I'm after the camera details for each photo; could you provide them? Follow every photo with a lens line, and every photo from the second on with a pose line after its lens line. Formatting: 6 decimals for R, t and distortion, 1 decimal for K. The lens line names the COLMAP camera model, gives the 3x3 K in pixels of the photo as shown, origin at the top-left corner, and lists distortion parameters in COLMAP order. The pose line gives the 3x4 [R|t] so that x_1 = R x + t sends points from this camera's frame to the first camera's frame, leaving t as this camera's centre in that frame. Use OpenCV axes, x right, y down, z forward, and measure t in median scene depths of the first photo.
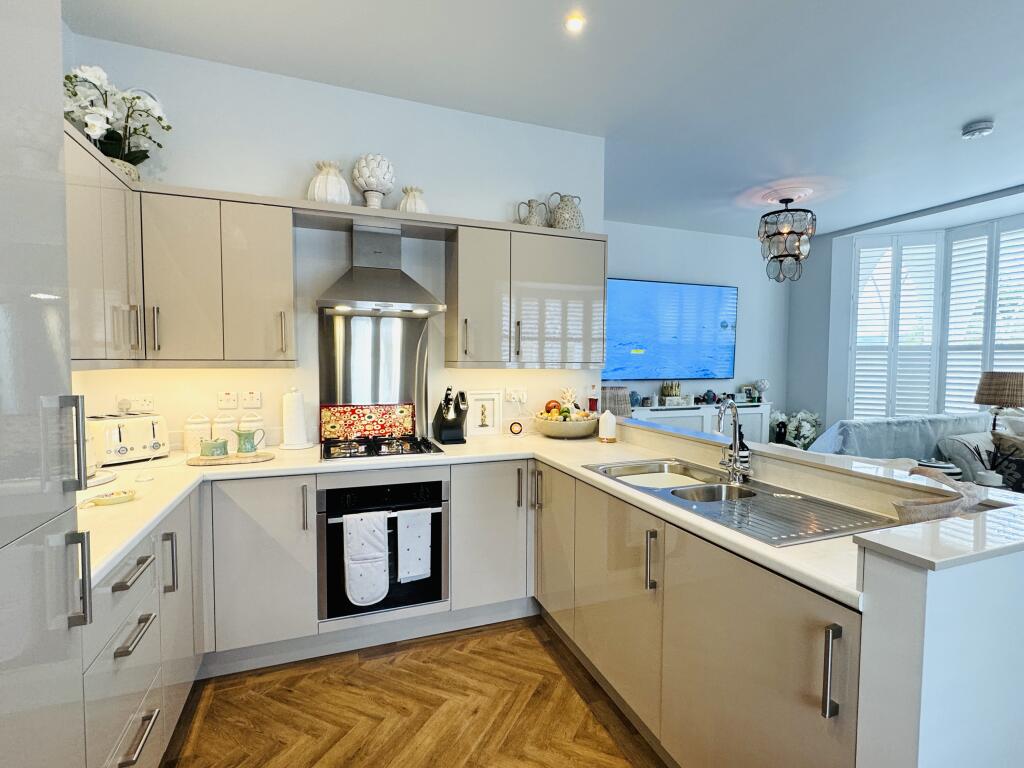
lens RADIAL K [[490.9, 0, 510.3], [0, 490.9, 383.2], [0, 0, 1]] dist [-0.002801, 0.000027]
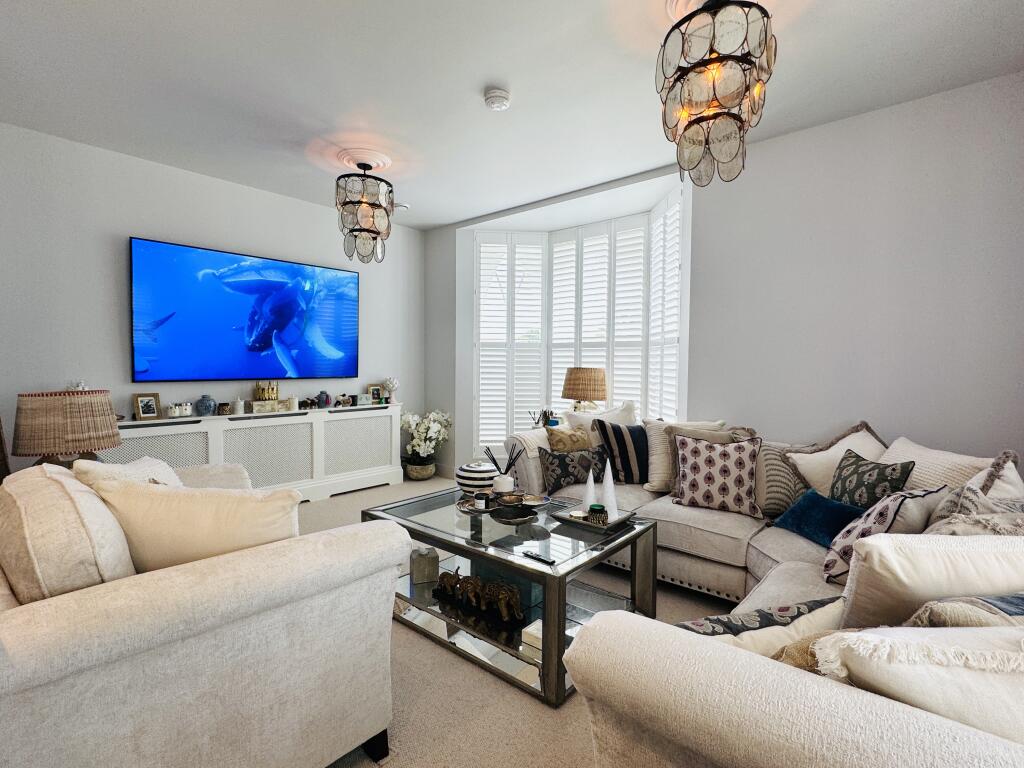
lens RADIAL K [[490.9, 0, 518.4], [0, 490.9, 385.1], [0, 0, 1]] dist [-0.002801, 0.000027]
pose [[0.880185, -0.019290, 0.474238, 0.378255], [0.018960, 0.999805, 0.005478, 0.006434], [-0.474252, 0.004169, 0.880379, 0.126151]]
